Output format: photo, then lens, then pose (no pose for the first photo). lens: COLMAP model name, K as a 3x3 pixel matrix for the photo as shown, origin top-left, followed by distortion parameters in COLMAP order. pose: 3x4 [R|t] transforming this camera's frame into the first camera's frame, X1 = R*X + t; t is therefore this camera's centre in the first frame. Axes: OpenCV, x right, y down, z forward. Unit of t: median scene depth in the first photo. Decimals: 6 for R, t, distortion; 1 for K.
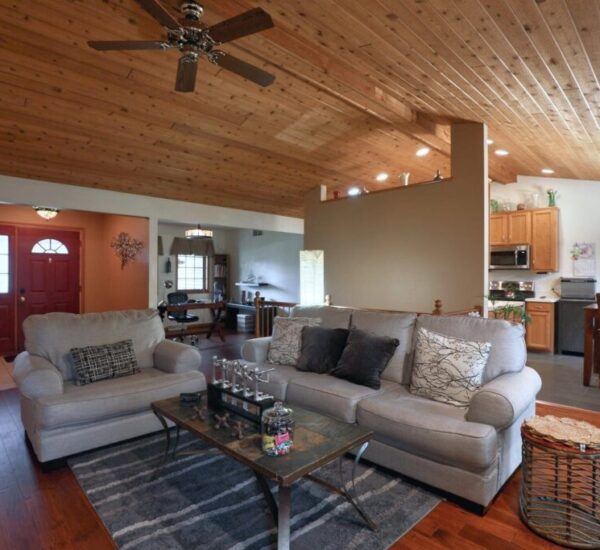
lens RADIAL K [[377.3, 0, 298.2], [0, 377.3, 275.7], [0, 0, 1]] dist [-0.032064, -0.003743]
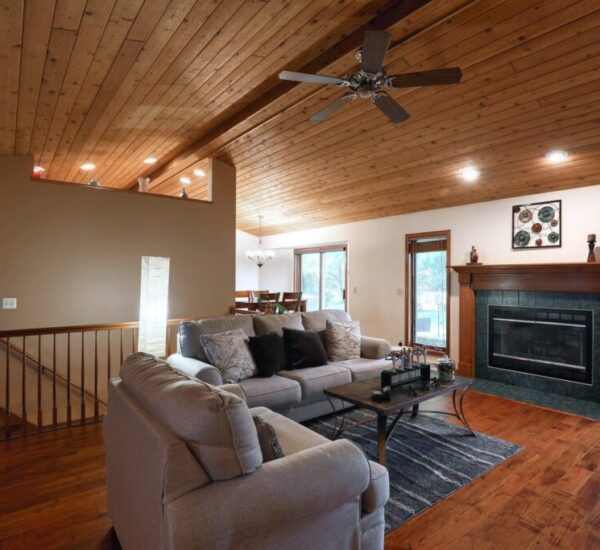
lens RADIAL K [[377.3, 0, 299.2], [0, 377.3, 275.9], [0, 0, 1]] dist [-0.032064, -0.003743]
pose [[0.103105, -0.014618, 0.994563, -1.022027], [-0.015380, 0.999749, 0.016288, -0.056758], [-0.994552, -0.016976, 0.102855, 0.768814]]
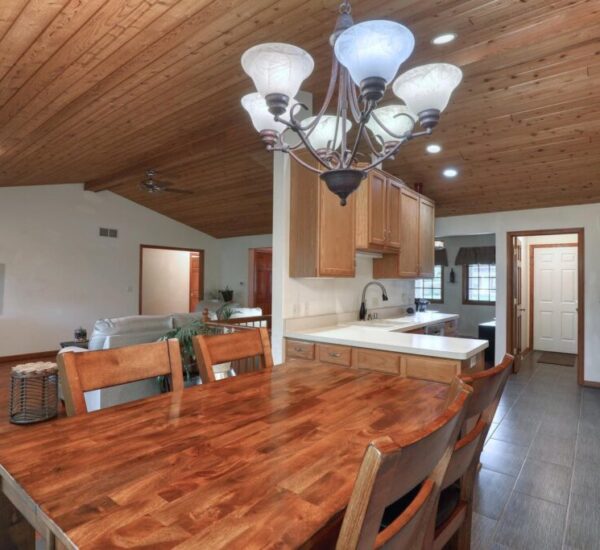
lens RADIAL K [[377.3, 0, 300.2], [0, 377.3, 276.2], [0, 0, 1]] dist [-0.032064, -0.003743]
pose [[0.128057, -0.029511, -0.991328, 2.023492], [0.004035, 0.999564, -0.029235, 0.003834], [0.991759, -0.000257, 0.128120, 1.119615]]
